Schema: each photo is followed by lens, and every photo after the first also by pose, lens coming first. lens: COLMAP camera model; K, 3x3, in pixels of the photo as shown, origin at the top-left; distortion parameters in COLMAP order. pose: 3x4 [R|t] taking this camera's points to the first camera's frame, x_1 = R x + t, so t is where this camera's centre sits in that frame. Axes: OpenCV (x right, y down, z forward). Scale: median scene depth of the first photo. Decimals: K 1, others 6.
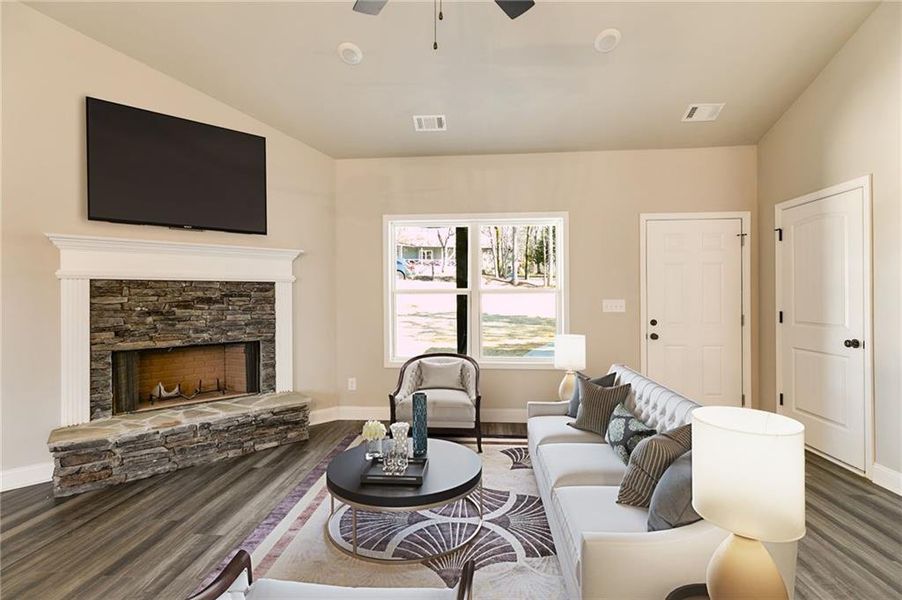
lens RADIAL K [[405.8, 0, 446.8], [0, 405.8, 293.0], [0, 0, 1]] dist [0.009570, -0.003839]
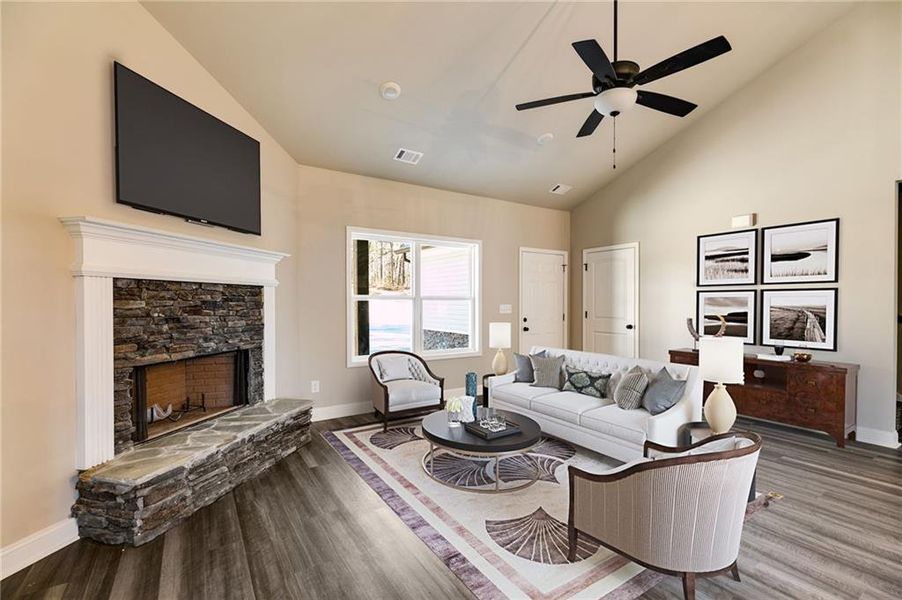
lens RADIAL K [[405.8, 0, 445.4], [0, 405.8, 297.9], [0, 0, 1]] dist [0.009570, -0.003839]
pose [[0.798252, 0.011350, 0.602216, -0.728947], [-0.008822, 0.999936, -0.007152, 0.004642], [-0.602258, 0.000396, 0.798301, -0.016174]]
